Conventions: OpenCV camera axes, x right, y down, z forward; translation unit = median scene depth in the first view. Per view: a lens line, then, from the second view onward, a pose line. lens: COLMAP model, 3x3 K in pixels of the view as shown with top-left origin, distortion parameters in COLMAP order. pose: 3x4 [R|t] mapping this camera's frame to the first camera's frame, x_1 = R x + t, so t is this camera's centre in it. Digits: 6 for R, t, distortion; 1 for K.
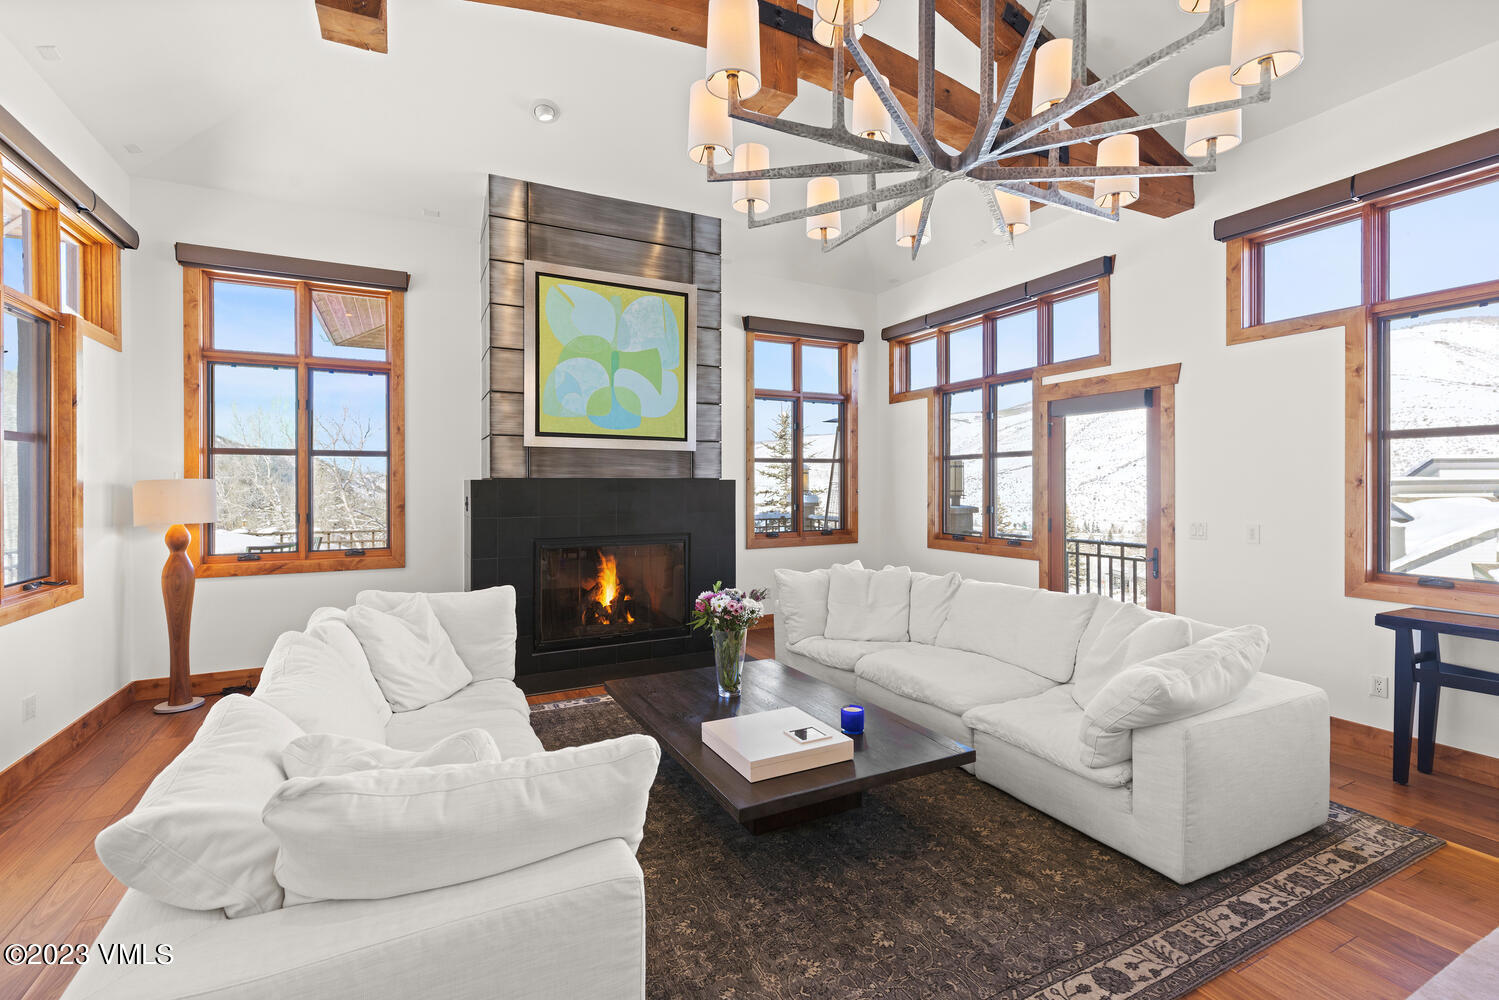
lens RADIAL K [[668.0, 0, 752.7], [0, 668.0, 486.7], [0, 0, 1]] dist [0.004562, 0.000233]
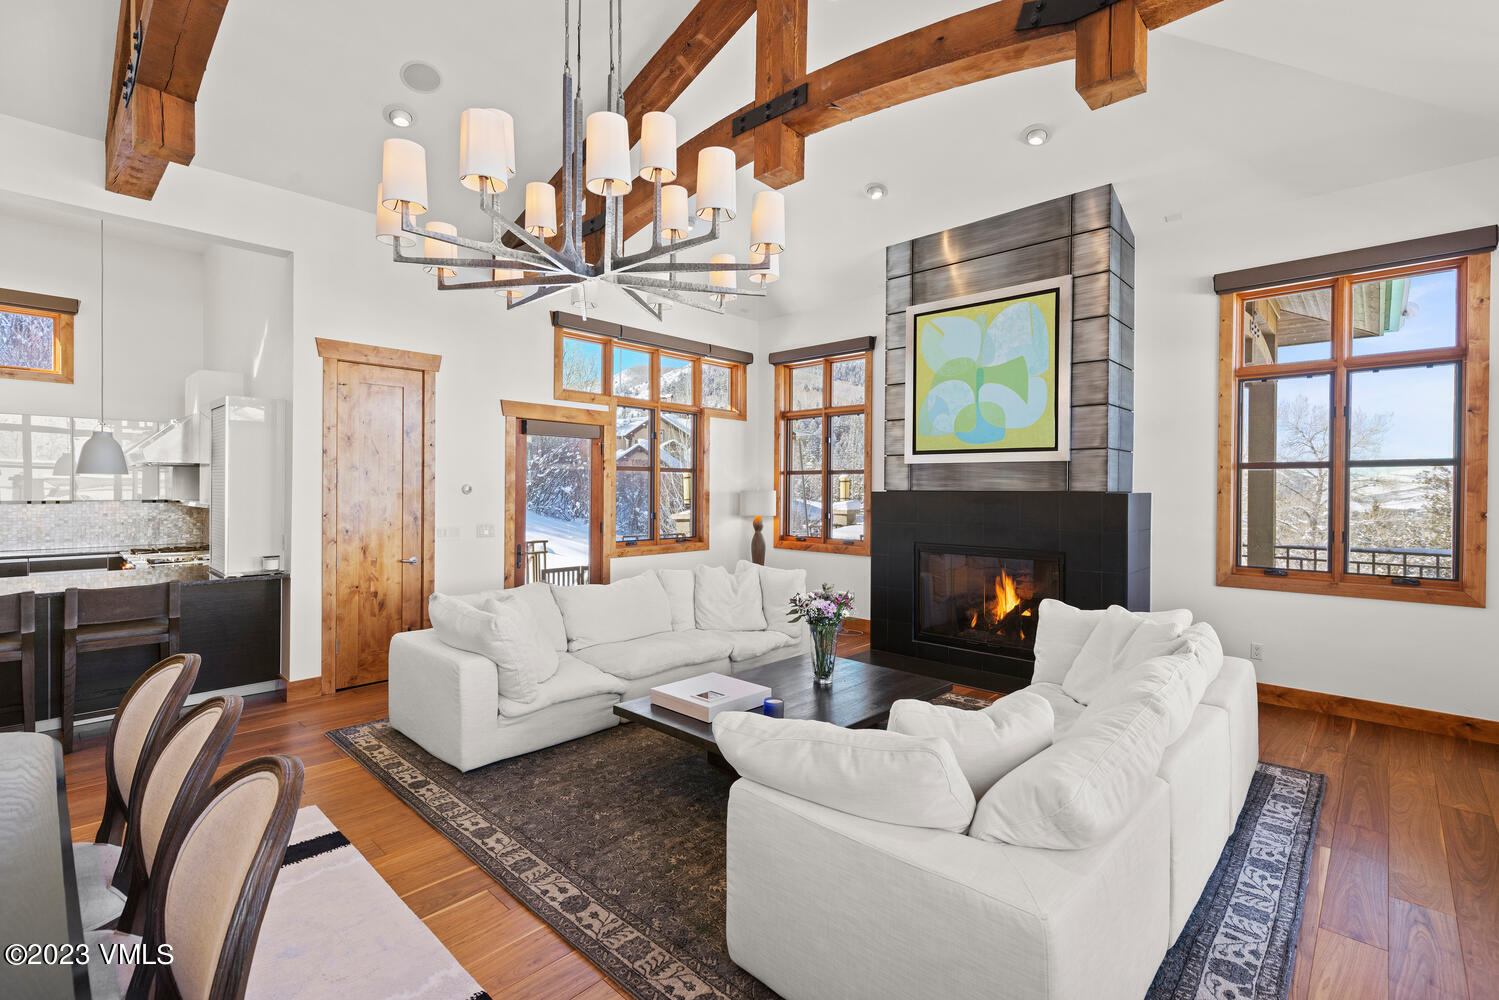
lens RADIAL K [[674.1, 0, 754.7], [0, 674.1, 491.9], [0, 0, 1]] dist [0.001531, 0.000021]
pose [[0.339546, 0.008682, -0.940549, 0.676162], [-0.009728, 0.999936, 0.005718, -0.014237], [0.940539, 0.007208, 0.339609, 0.328276]]
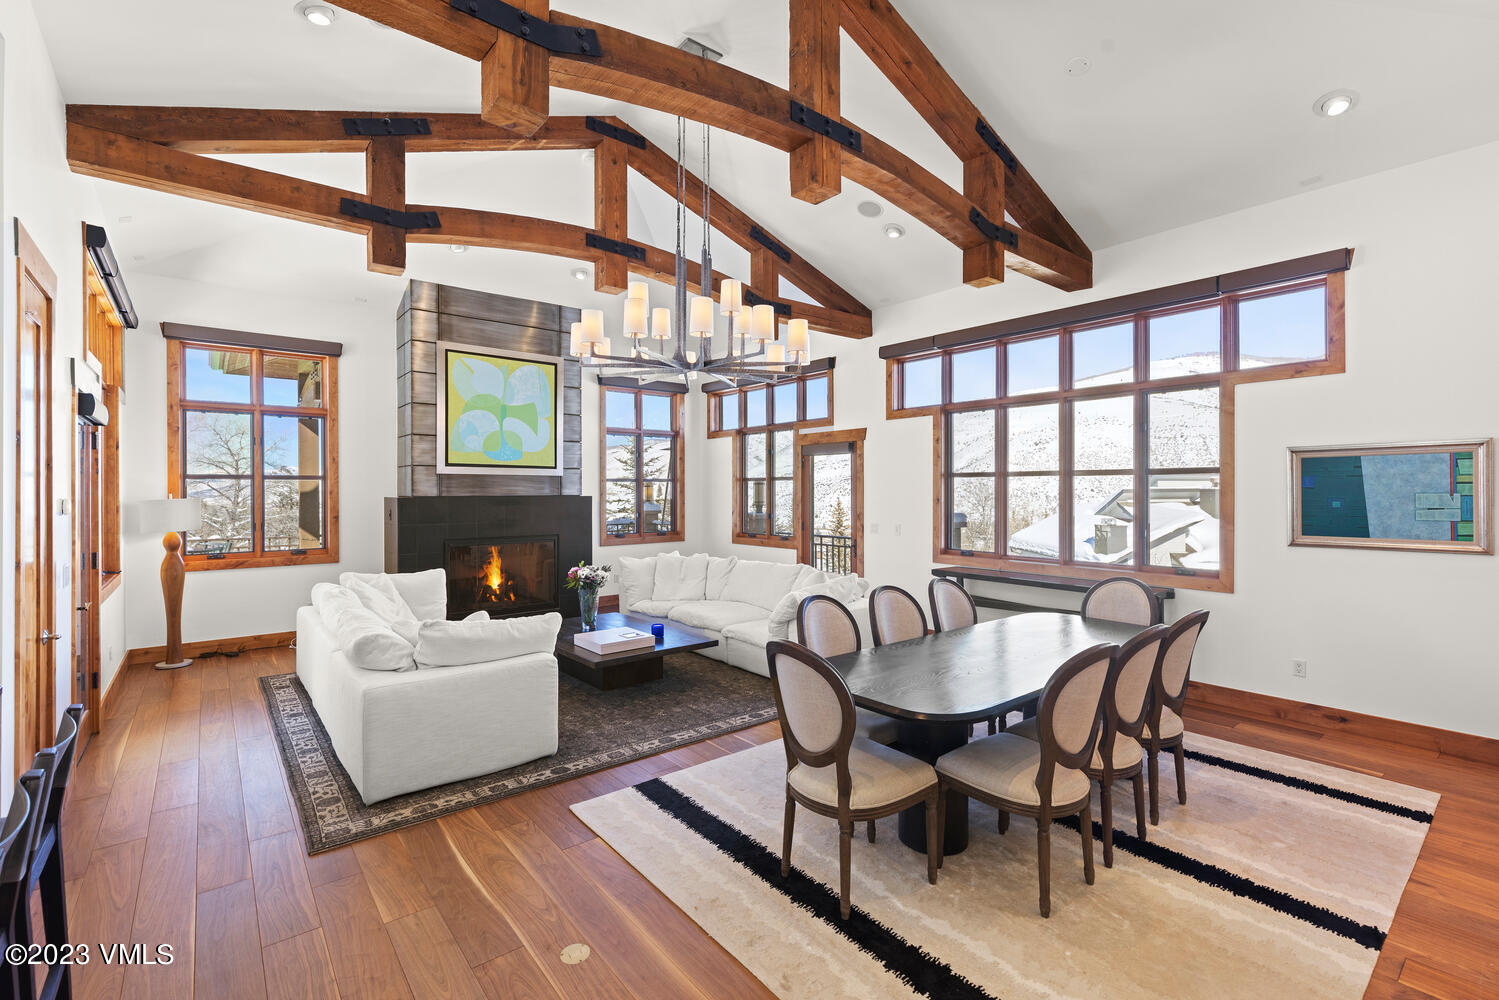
lens RADIAL K [[668.0, 0, 752.7], [0, 668.0, 486.7], [0, 0, 1]] dist [0.004562, 0.000233]
pose [[0.977302, 0.001379, 0.211845, 0.007757], [0.000324, 0.999968, -0.008006, -0.020781], [-0.211849, 0.007893, 0.977271, -0.490358]]
